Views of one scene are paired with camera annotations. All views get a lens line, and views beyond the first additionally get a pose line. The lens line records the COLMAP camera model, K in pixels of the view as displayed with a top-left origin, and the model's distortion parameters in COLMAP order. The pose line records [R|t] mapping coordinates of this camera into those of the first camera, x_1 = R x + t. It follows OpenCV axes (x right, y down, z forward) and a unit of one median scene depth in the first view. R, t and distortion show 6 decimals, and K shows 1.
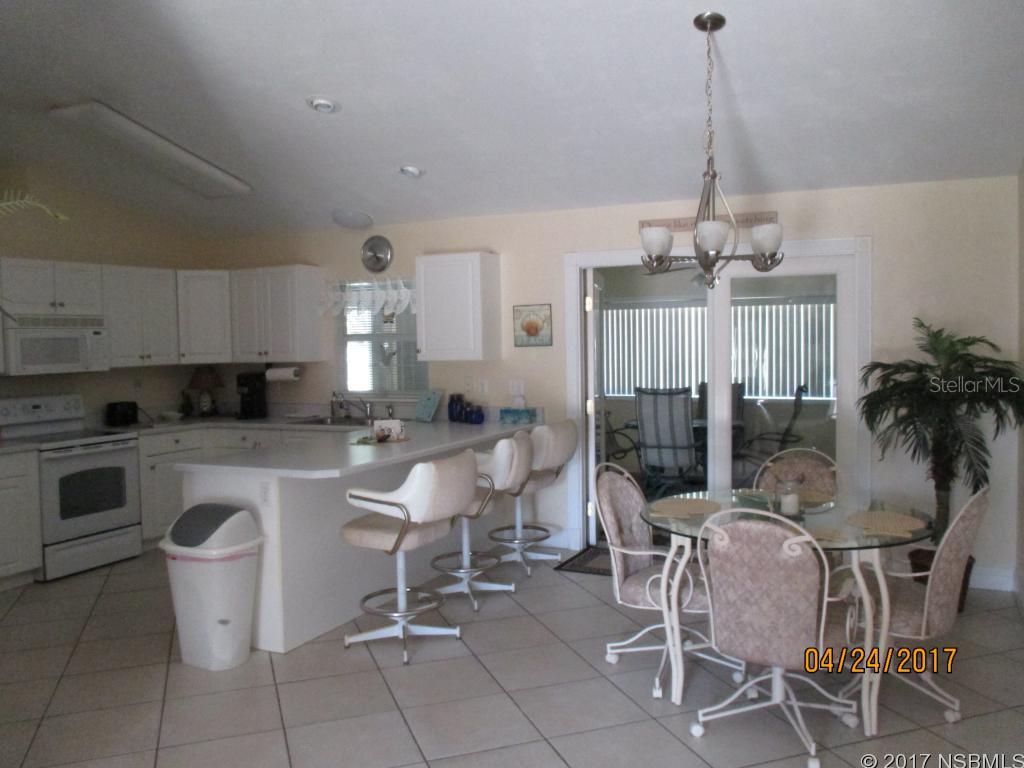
lens RADIAL K [[884.7, 0, 512.0], [0, 884.7, 384.0], [0, 0, 1]] dist [0.002344, 0.001072]
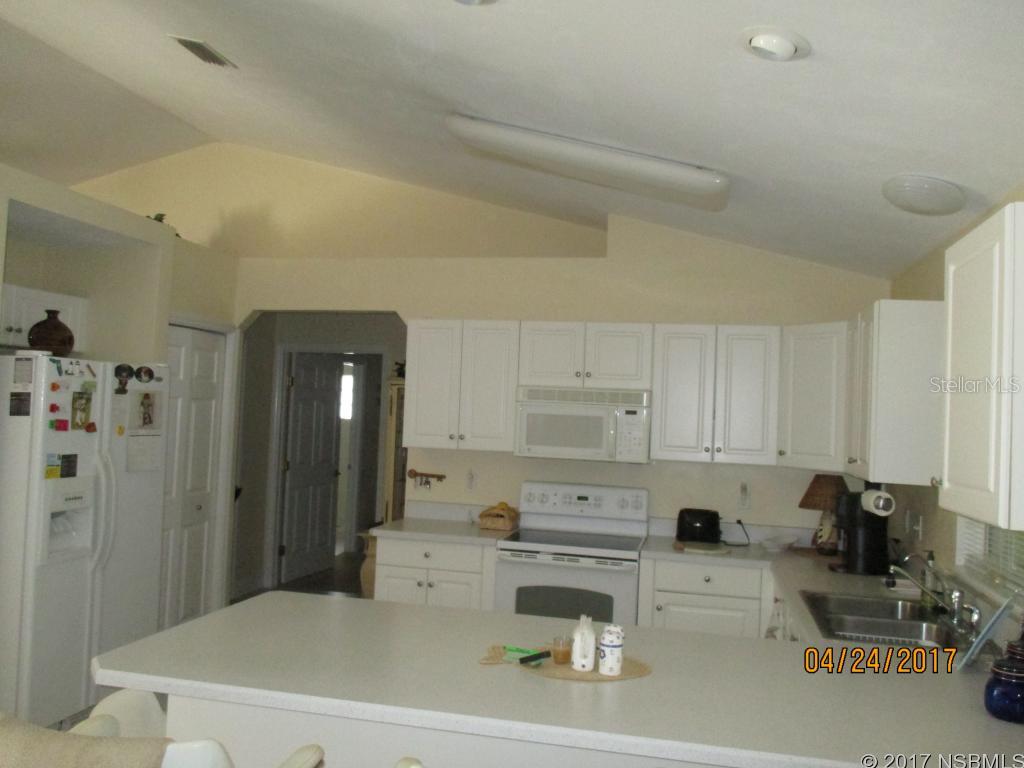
lens RADIAL K [[884.7, 0, 512.0], [0, 884.7, 384.0], [0, 0, 1]] dist [0.002344, 0.001072]
pose [[0.206694, 0.001449, -0.978405, 0.262768], [-0.102821, 0.994494, -0.020248, -0.057126], [0.972988, 0.104786, 0.205705, 0.756193]]
